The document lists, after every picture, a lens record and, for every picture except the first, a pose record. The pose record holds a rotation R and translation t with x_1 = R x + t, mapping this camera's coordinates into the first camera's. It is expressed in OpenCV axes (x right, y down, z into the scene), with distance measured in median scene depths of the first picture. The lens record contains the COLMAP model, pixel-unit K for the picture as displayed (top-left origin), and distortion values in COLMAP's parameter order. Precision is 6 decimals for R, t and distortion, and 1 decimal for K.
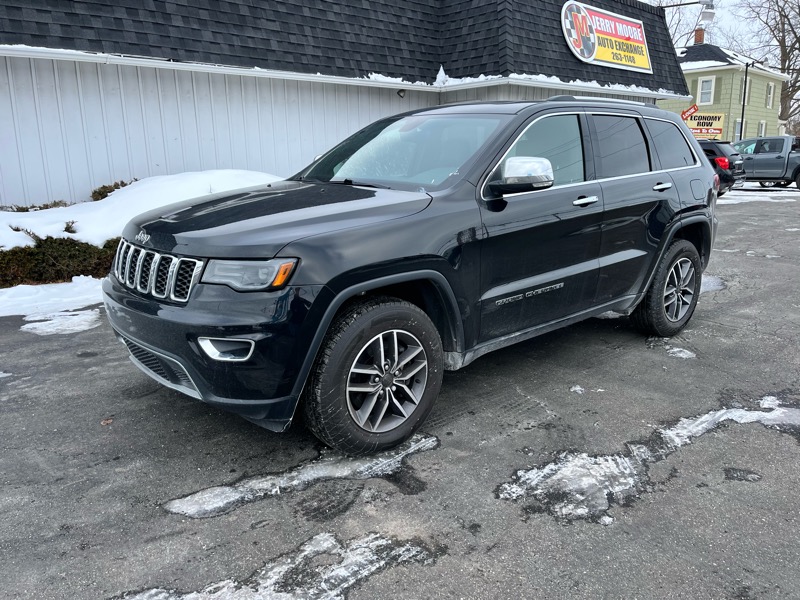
lens RADIAL K [[597.3, 0, 395.7], [0, 597.3, 303.2], [0, 0, 1]] dist [0.097994, -0.122662]
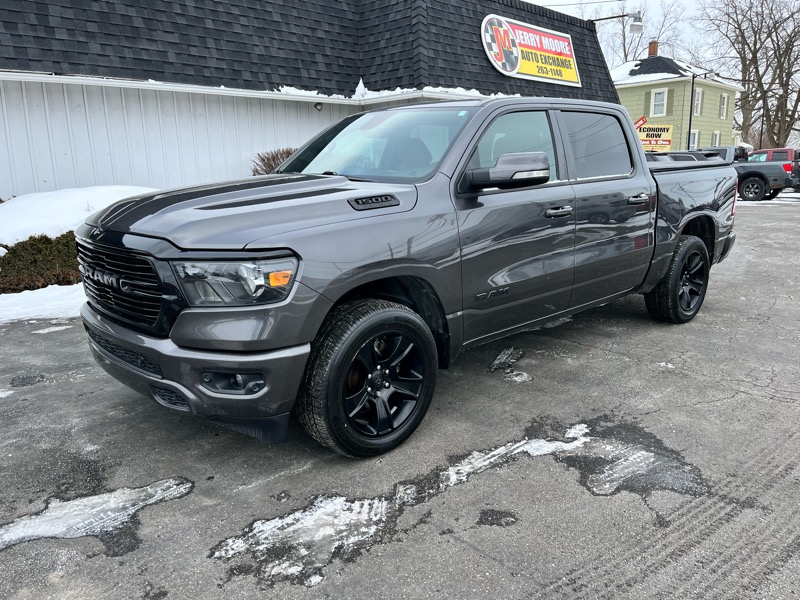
lens RADIAL K [[600.9, 0, 395.2], [0, 600.9, 301.5], [0, 0, 1]] dist [0.062544, -0.063536]
pose [[0.999355, -0.013857, 0.033137, 0.116236], [0.014540, 0.999685, -0.020447, -0.009706], [-0.032843, 0.020916, 0.999242, 0.021957]]
